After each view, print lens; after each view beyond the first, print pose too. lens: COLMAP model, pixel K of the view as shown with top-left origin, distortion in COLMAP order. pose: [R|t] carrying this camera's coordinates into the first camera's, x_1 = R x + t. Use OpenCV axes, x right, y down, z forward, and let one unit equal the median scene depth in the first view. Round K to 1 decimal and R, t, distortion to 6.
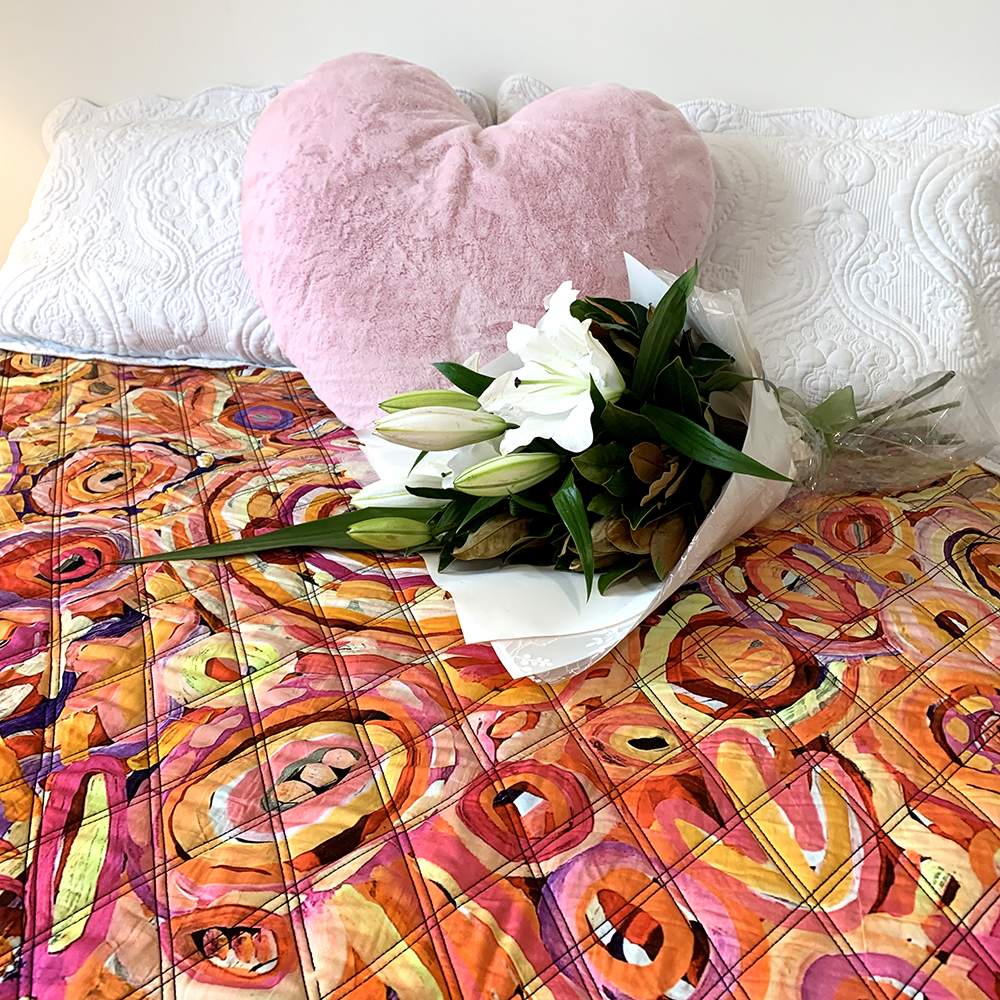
lens RADIAL K [[1012.4, 0, 525.7], [0, 1012.4, 454.0], [0, 0, 1]] dist [0.038087, -0.056180]
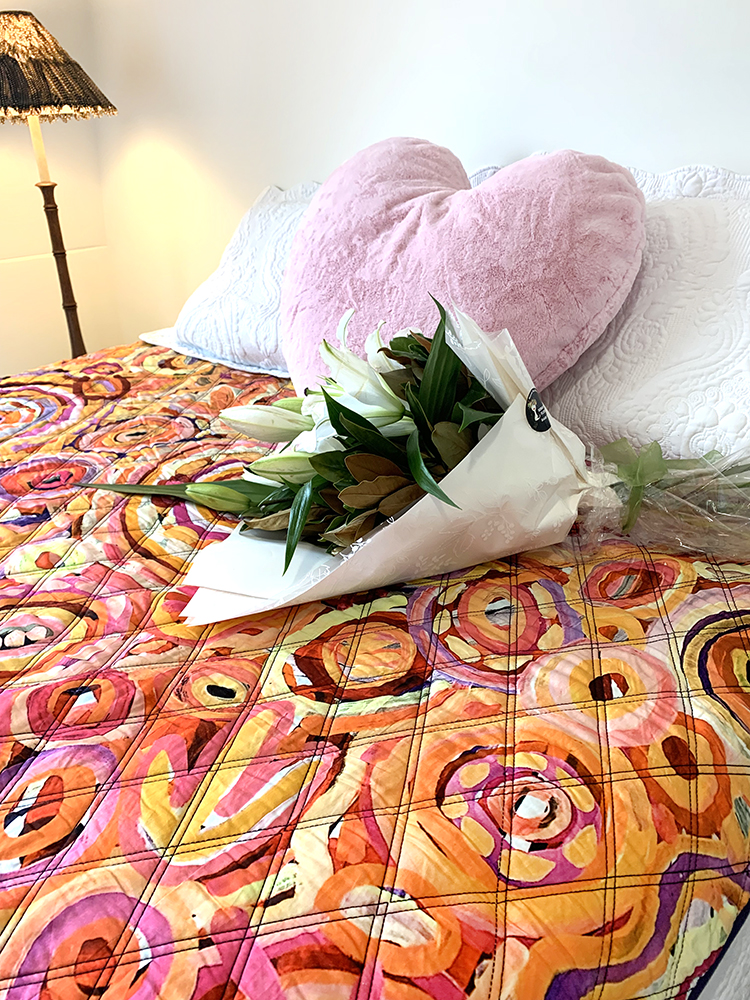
lens RADIAL K [[765.2, 0, 375.0], [0, 765.2, 500.0], [0, 0, 1]] dist [0.059273, -0.107812]
pose [[0.852362, 0.175781, -0.492524, 0.504506], [-0.163274, 0.984186, 0.068694, -0.018041], [0.496810, 0.021865, 0.867584, 0.232588]]
